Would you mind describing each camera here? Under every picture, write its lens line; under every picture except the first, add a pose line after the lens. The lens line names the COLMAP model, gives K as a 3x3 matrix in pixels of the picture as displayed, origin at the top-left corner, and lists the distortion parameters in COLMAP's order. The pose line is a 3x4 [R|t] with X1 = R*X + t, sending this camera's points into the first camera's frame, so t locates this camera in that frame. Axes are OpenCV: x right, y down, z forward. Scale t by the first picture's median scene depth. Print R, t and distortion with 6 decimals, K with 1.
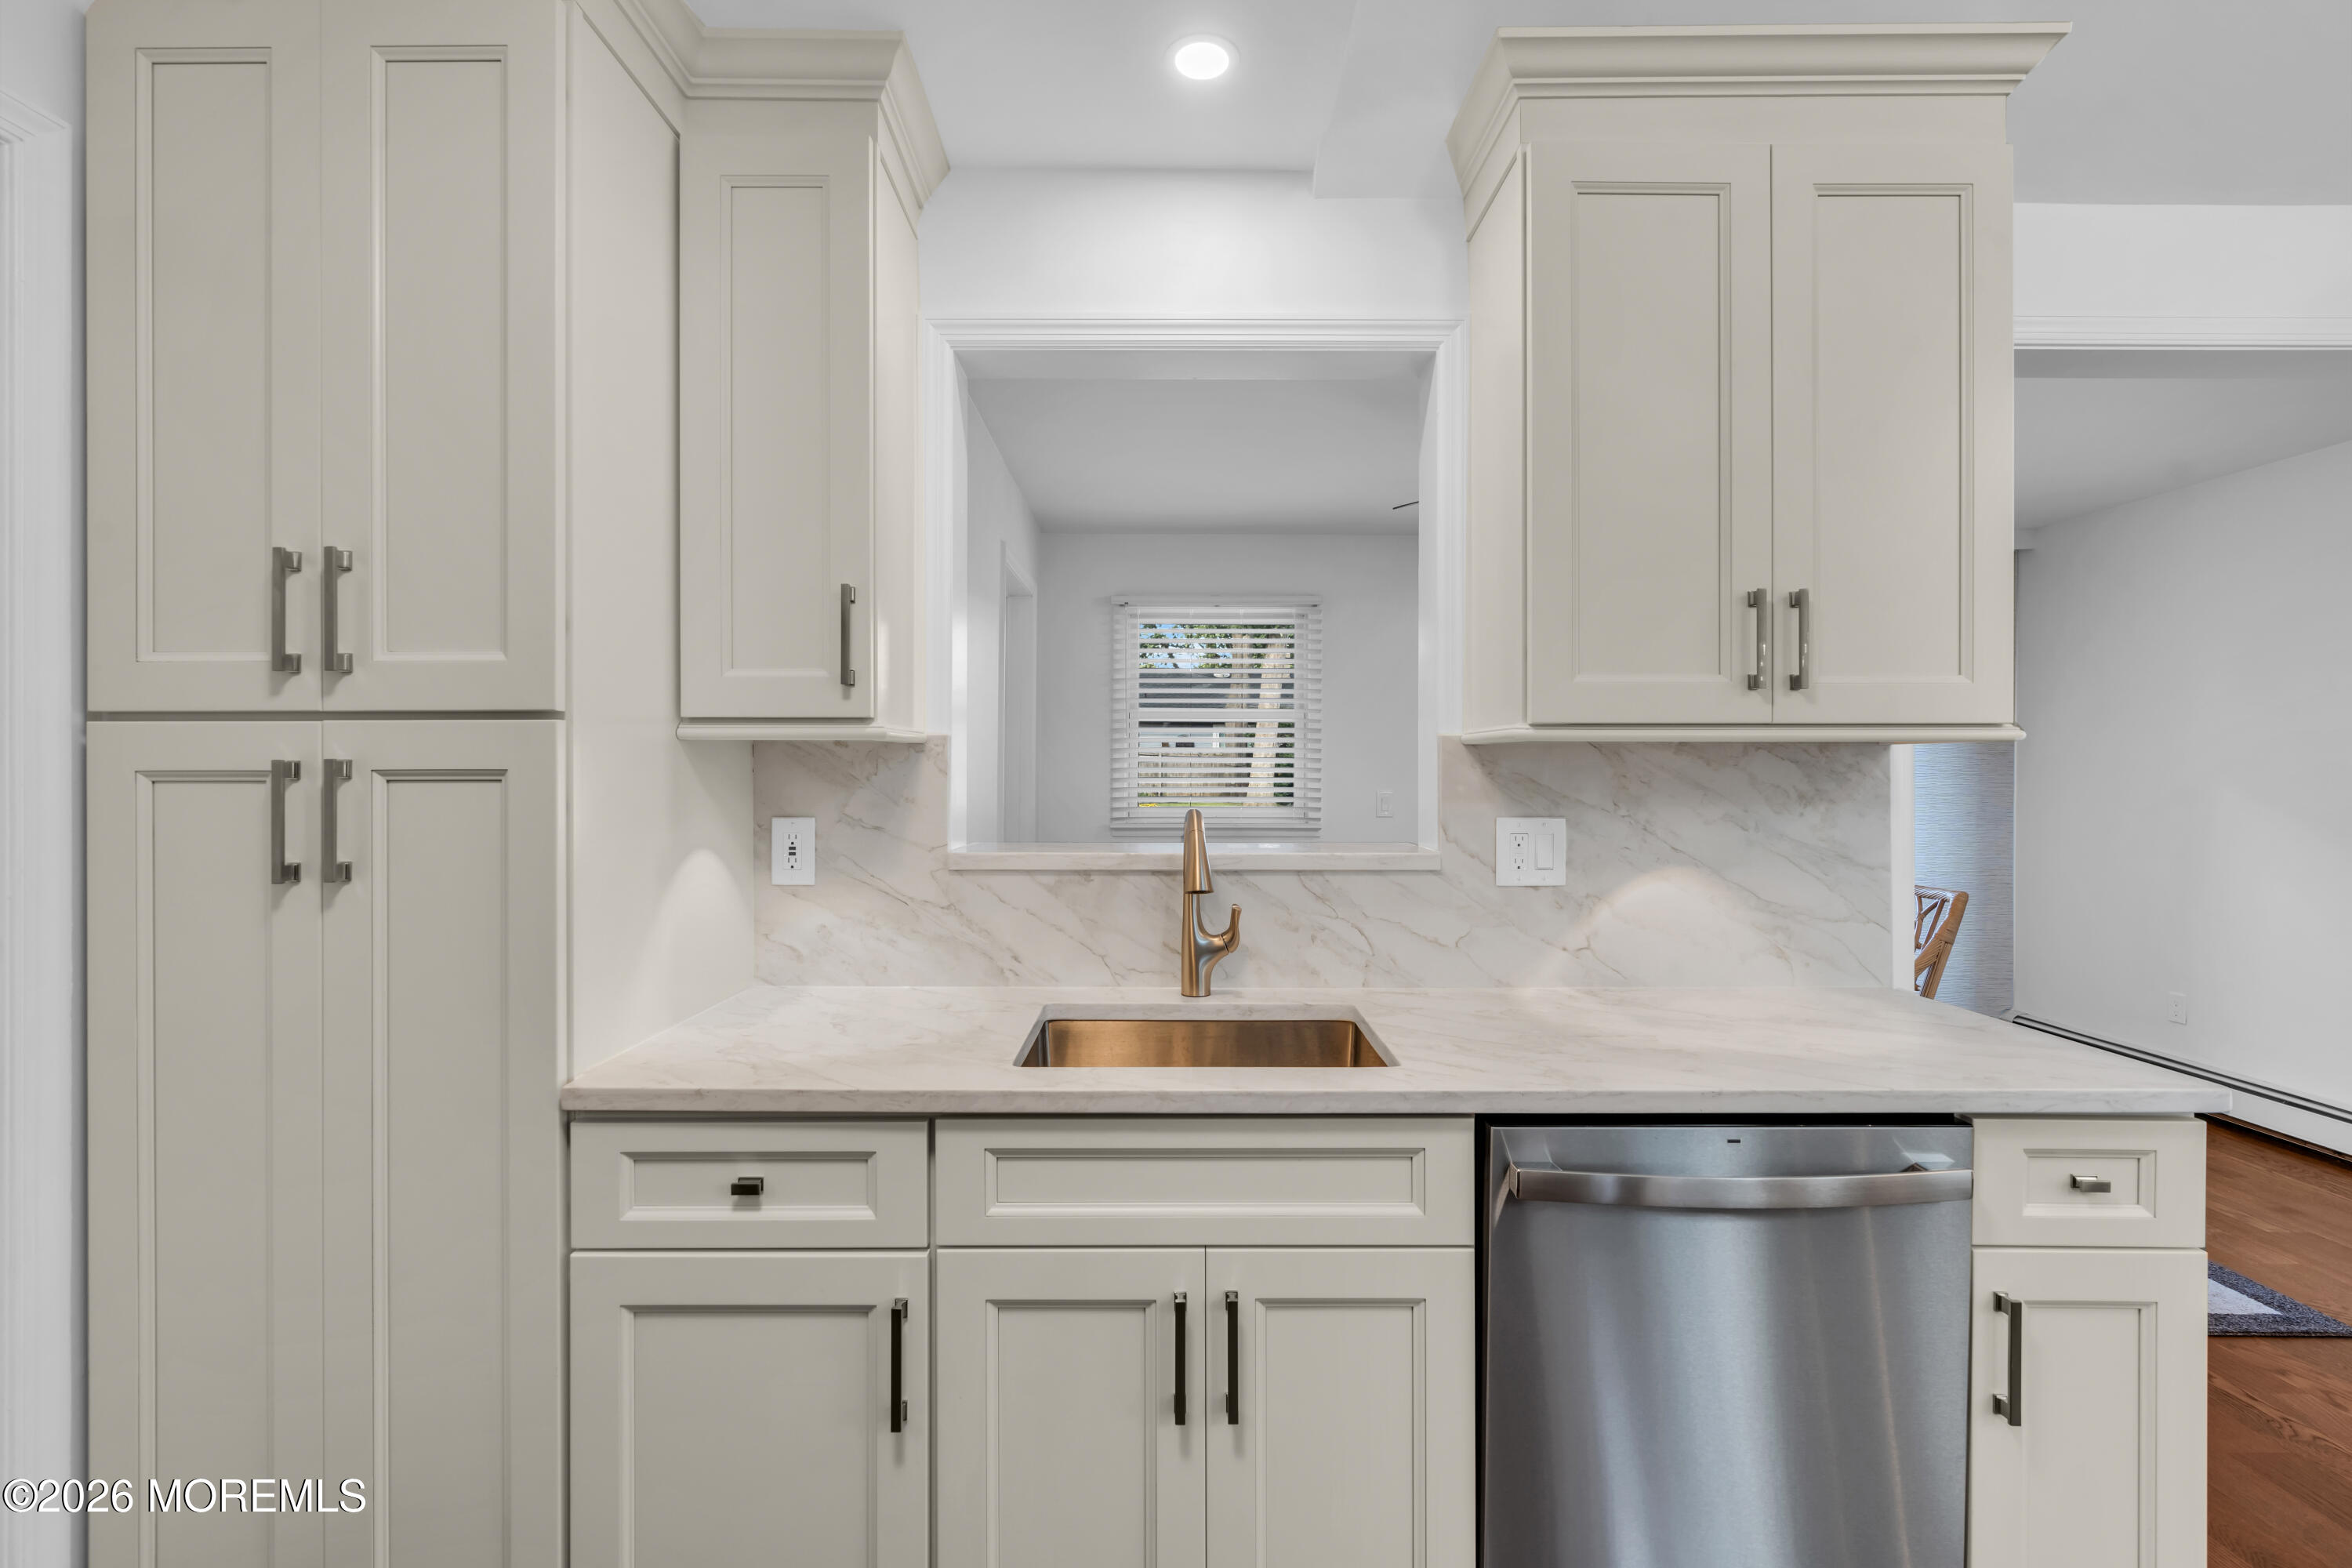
lens RADIAL K [[1053.2, 0, 1176.1], [0, 1053.2, 769.5], [0, 0, 1]] dist [-0.010002, 0.003356]
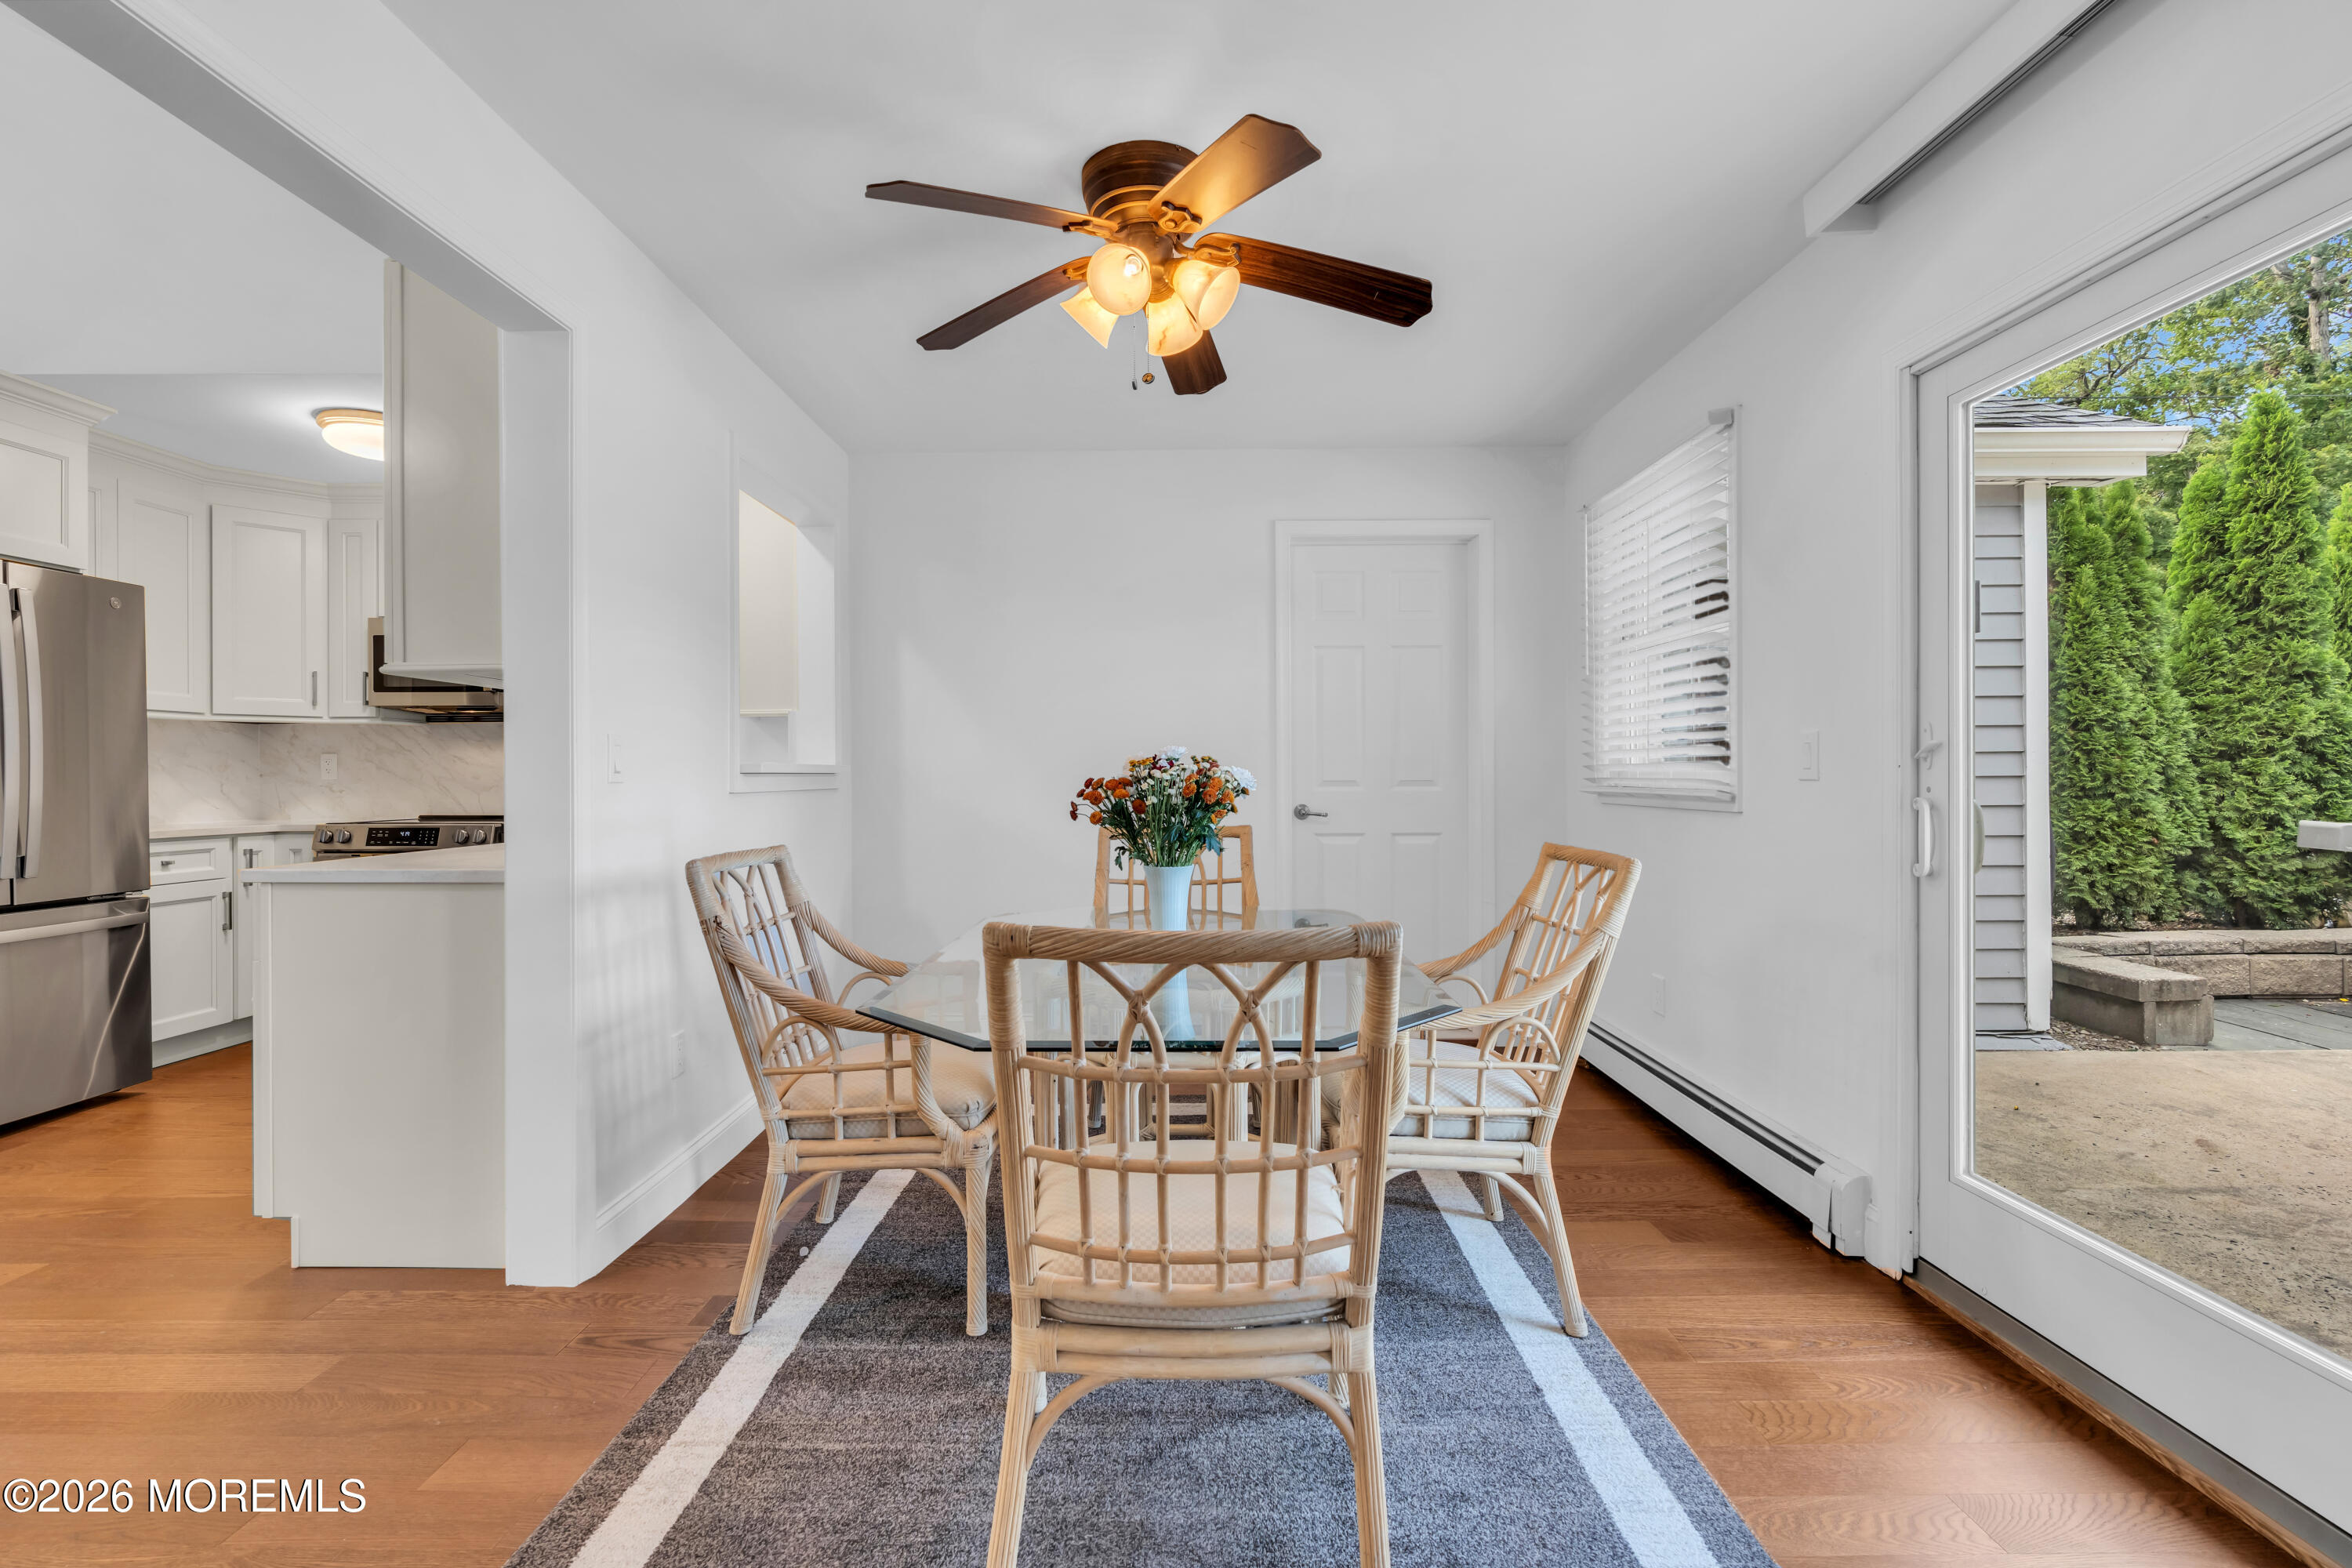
lens RADIAL K [[1053.2, 0, 1176.8], [0, 1053.2, 782.5], [0, 0, 1]] dist [-0.010002, 0.003356]
pose [[-0.000112, 0.006794, -0.999977, 1.915538], [0.010735, 0.999919, 0.006792, 0.106350], [0.999942, -0.010734, -0.000184, 1.788441]]
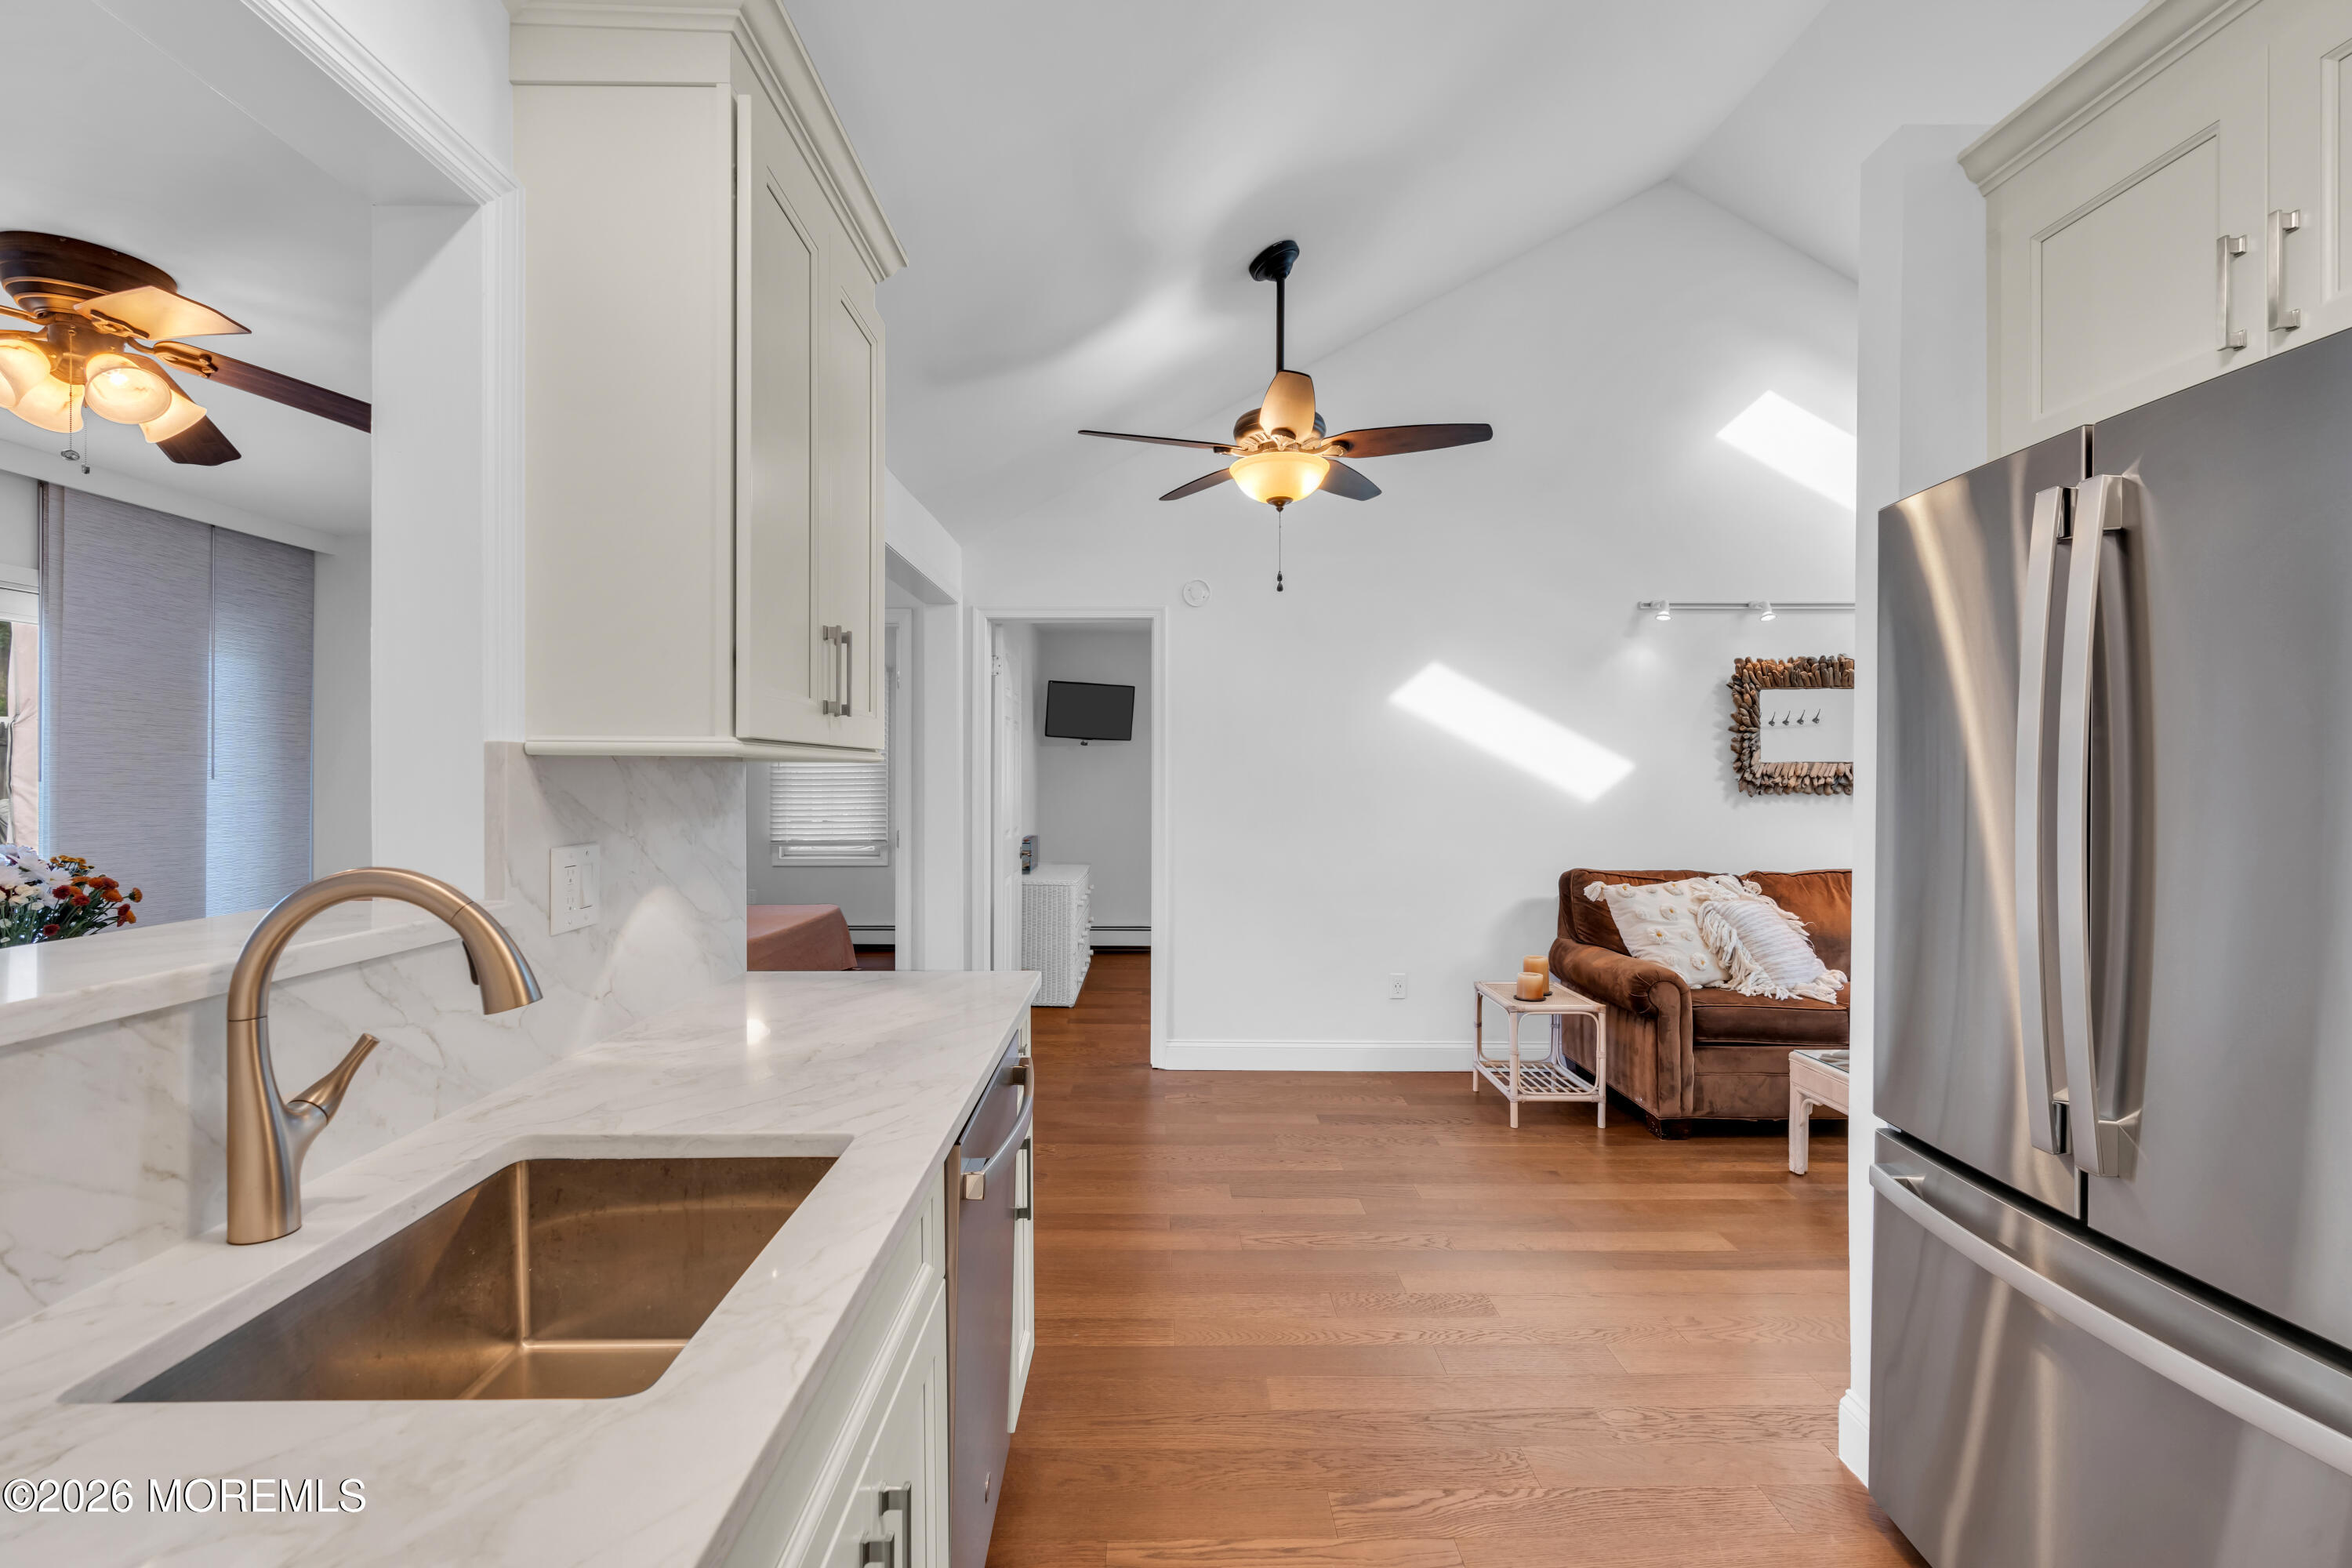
lens RADIAL K [[1053.2, 0, 1175.9], [0, 1053.2, 777.5], [0, 0, 1]] dist [-0.010002, 0.003356]
pose [[-0.020134, -0.003961, 0.999789, -0.486544], [-0.002853, 0.999988, 0.003904, -0.011781], [-0.999793, -0.002774, -0.020145, 0.549934]]
